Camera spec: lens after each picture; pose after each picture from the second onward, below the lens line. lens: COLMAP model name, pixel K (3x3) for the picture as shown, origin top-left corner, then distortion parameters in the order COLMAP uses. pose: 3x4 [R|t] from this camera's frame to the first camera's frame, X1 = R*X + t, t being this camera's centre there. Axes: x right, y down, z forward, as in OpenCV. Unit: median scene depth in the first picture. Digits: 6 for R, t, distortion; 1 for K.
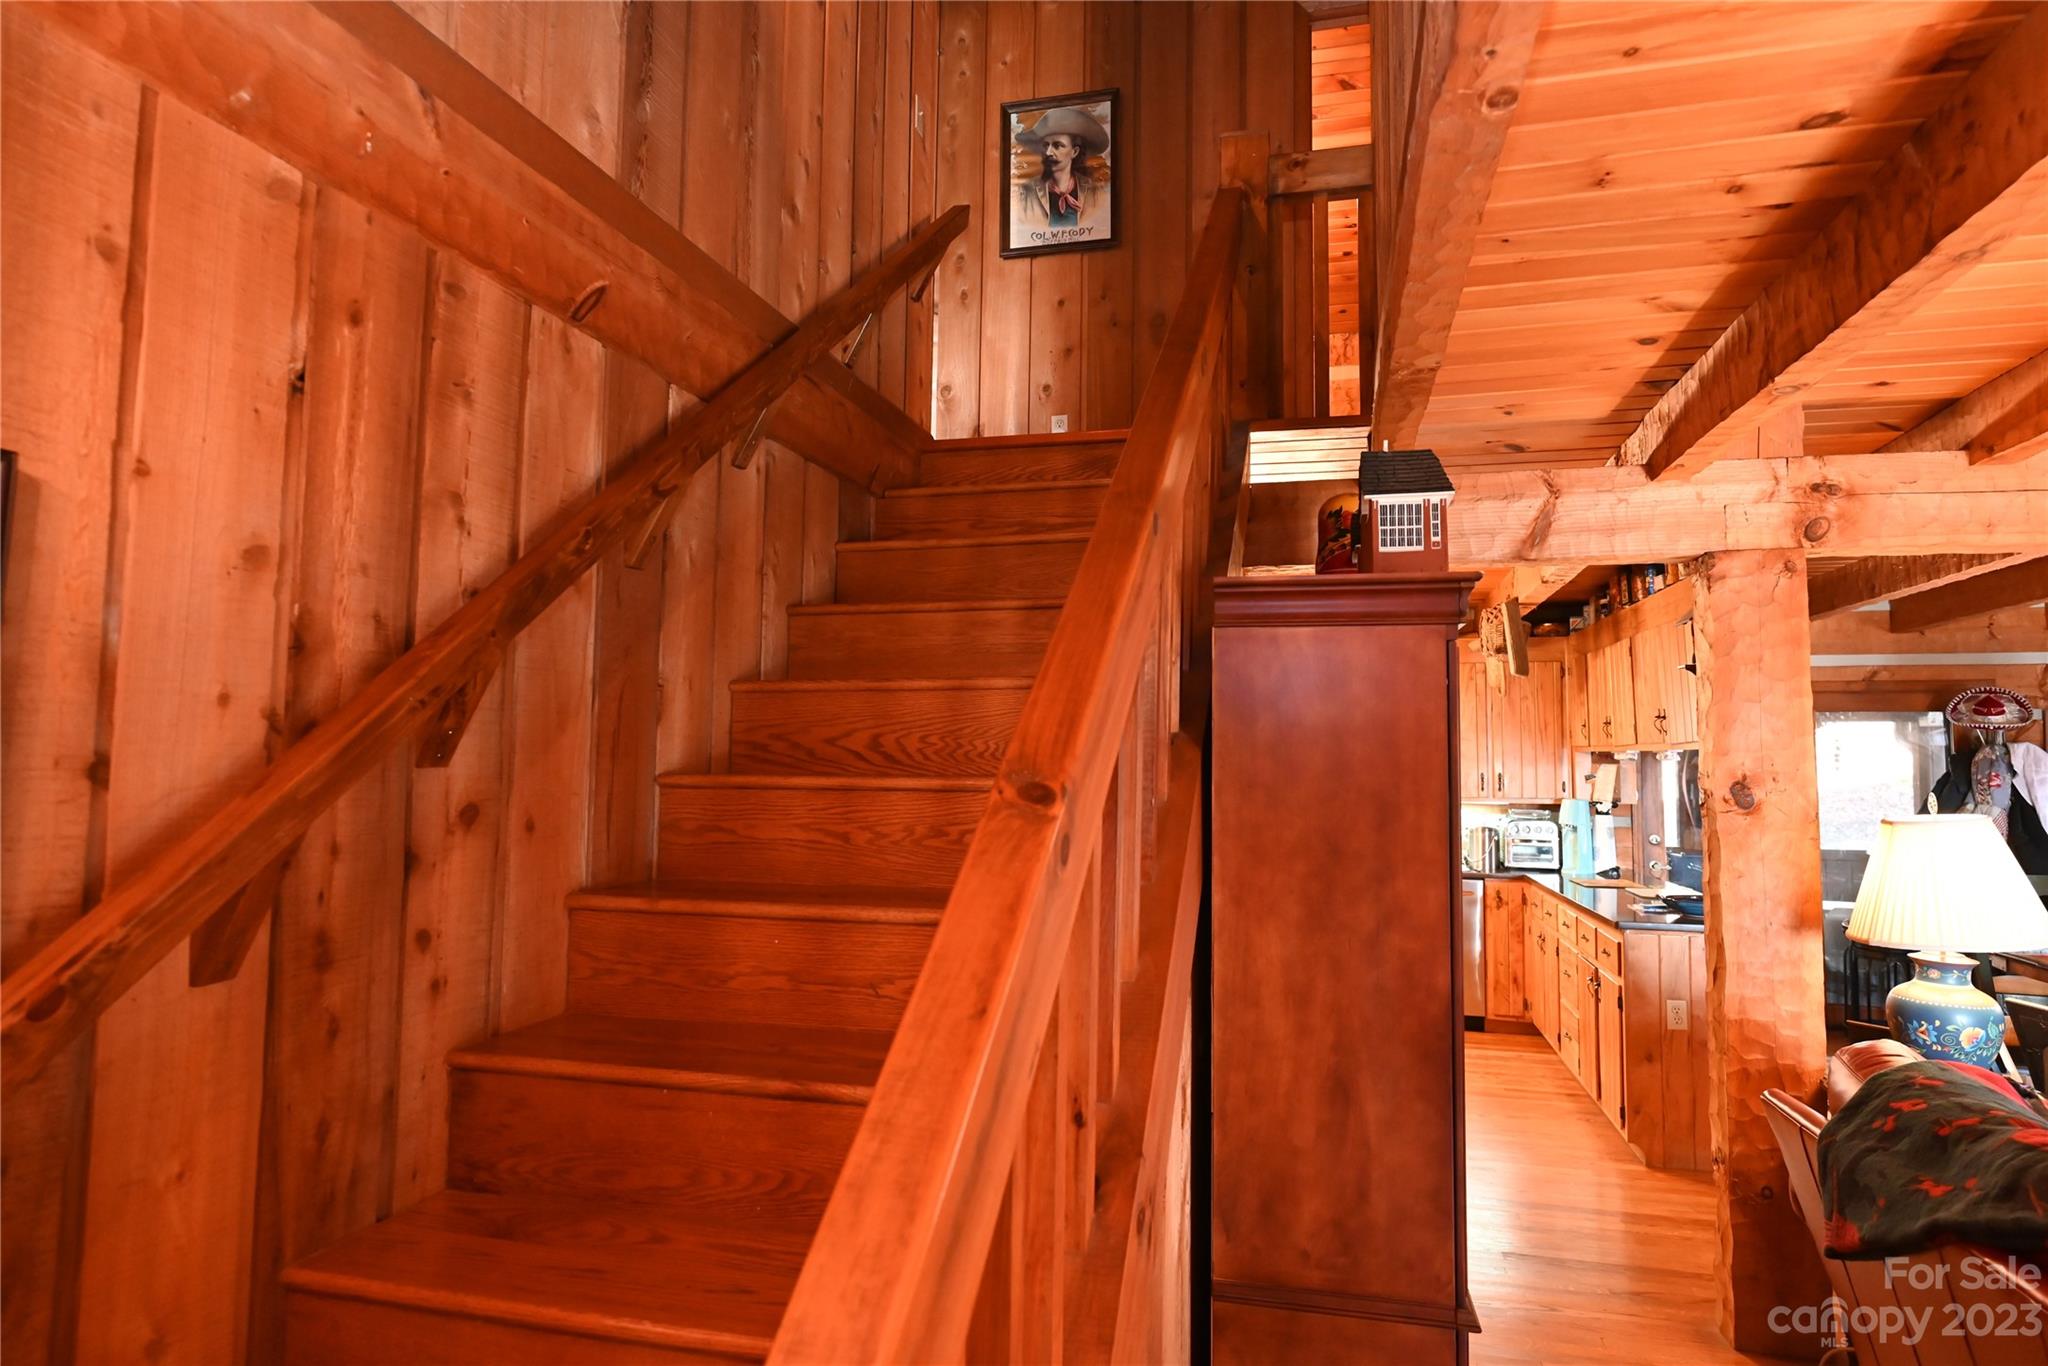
lens RADIAL K [[1163.8, 0, 1024.0], [0, 1163.8, 683.0], [0, 0, 1]] dist [-0.001805, 0.002248]
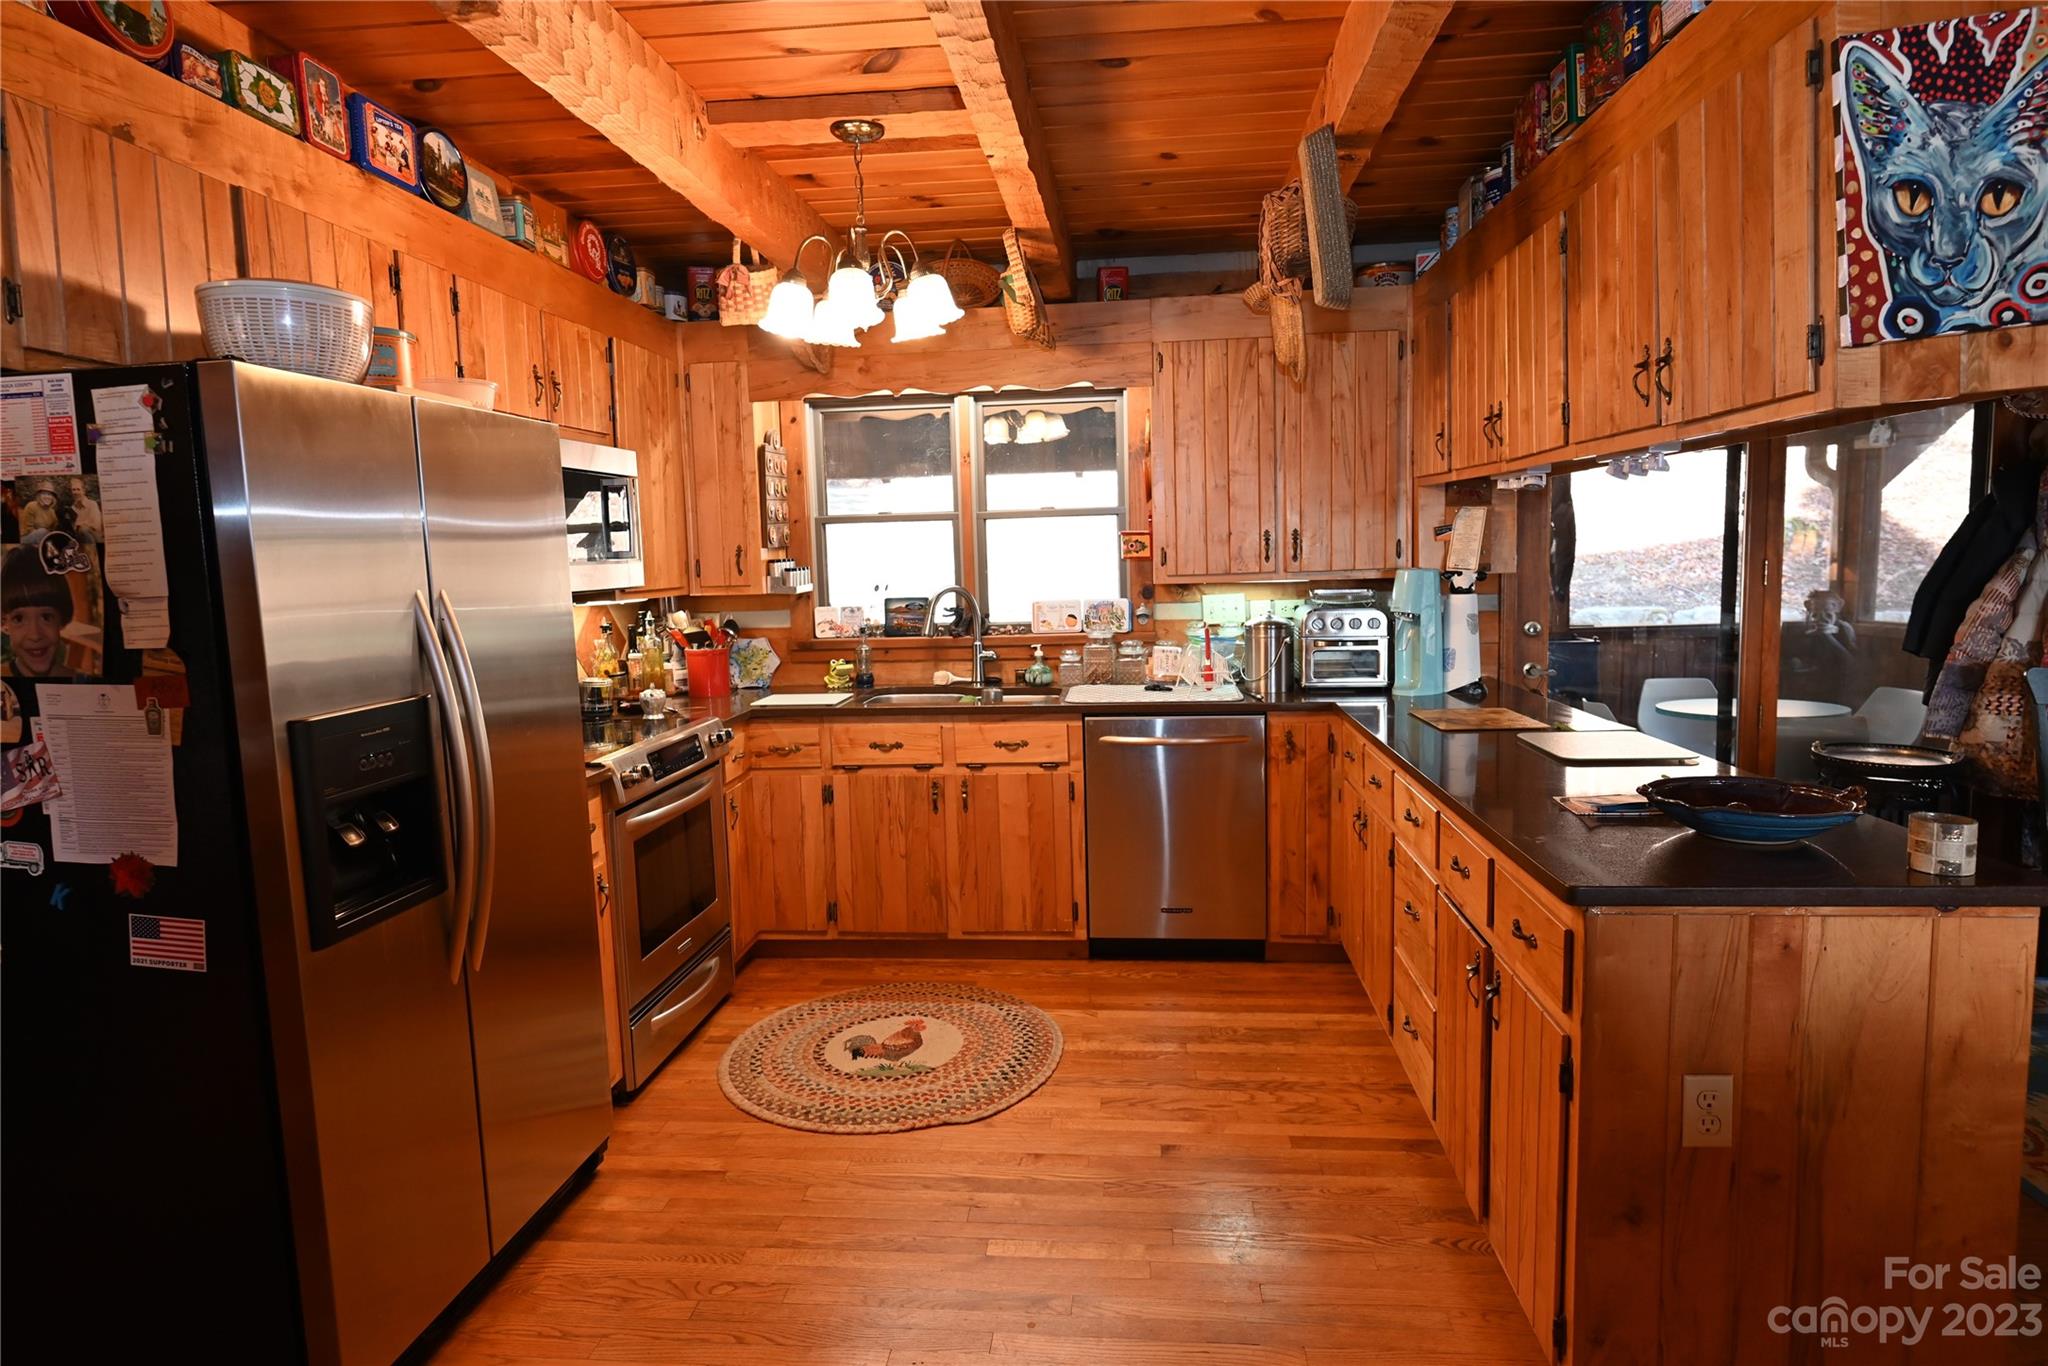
lens RADIAL K [[1163.7, 0, 1026.1], [0, 1163.7, 676.6], [0, 0, 1]] dist [0.001996, 0.000327]
pose [[0.987446, -0.055635, 0.147833, 0.193822], [0.029013, 0.983877, 0.176477, 0.045172], [-0.155268, -0.169973, 0.973140, 0.460605]]
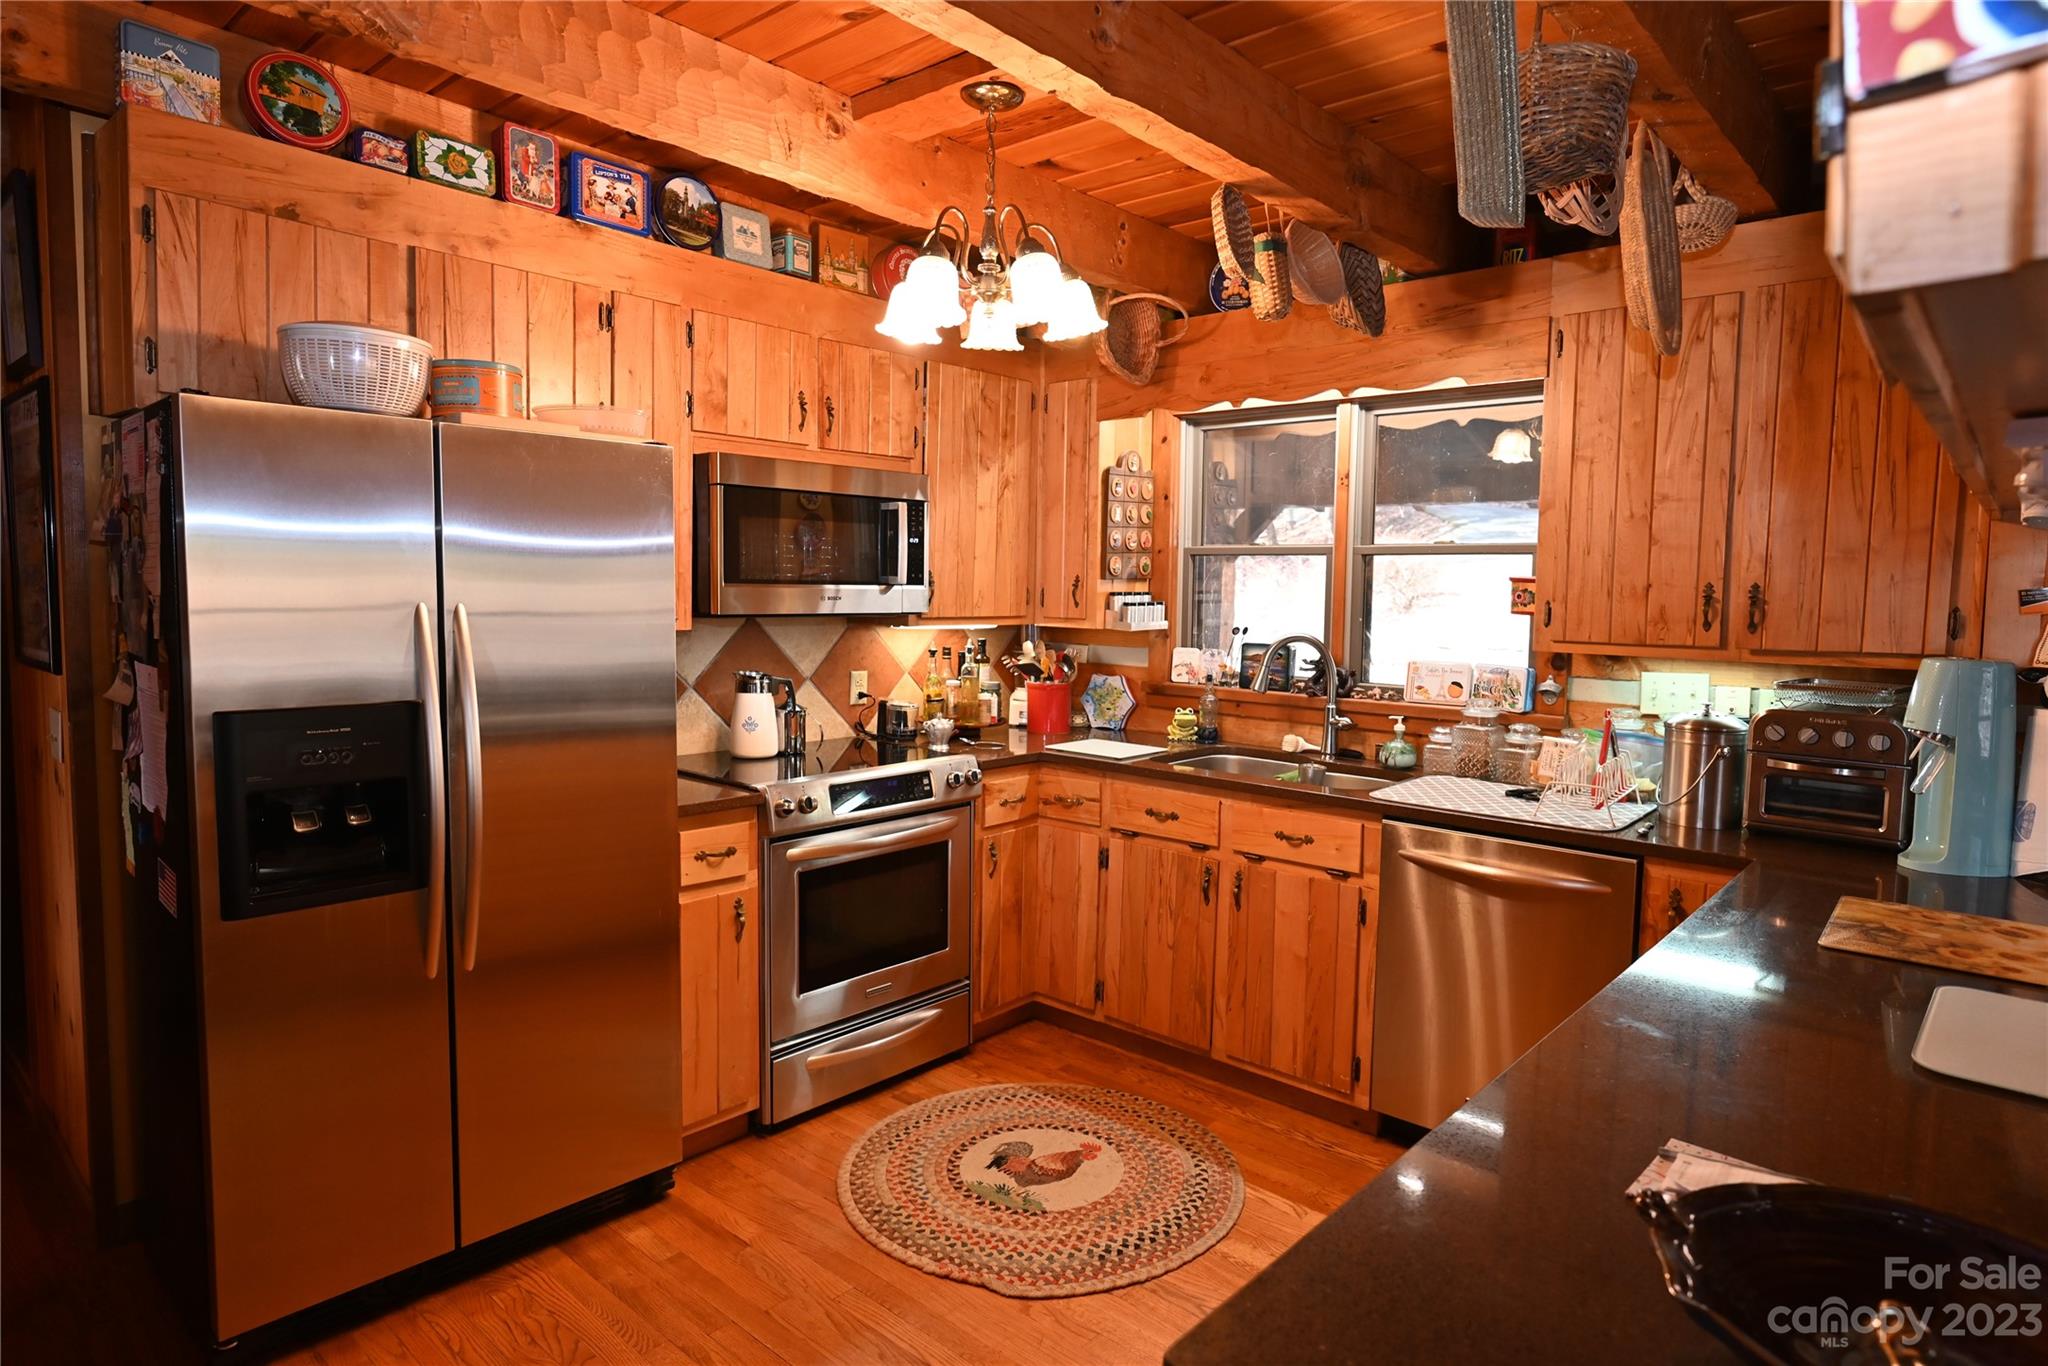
lens RADIAL K [[1158.0, 0, 1030.3], [0, 1158.0, 677.8], [0, 0, 1]] dist [-0.000645, 0.000911]
pose [[0.890490, 0.041610, -0.453097, 0.388728], [0.023870, 0.990166, 0.137844, 0.052364], [0.454377, -0.133563, 0.880740, 0.581607]]
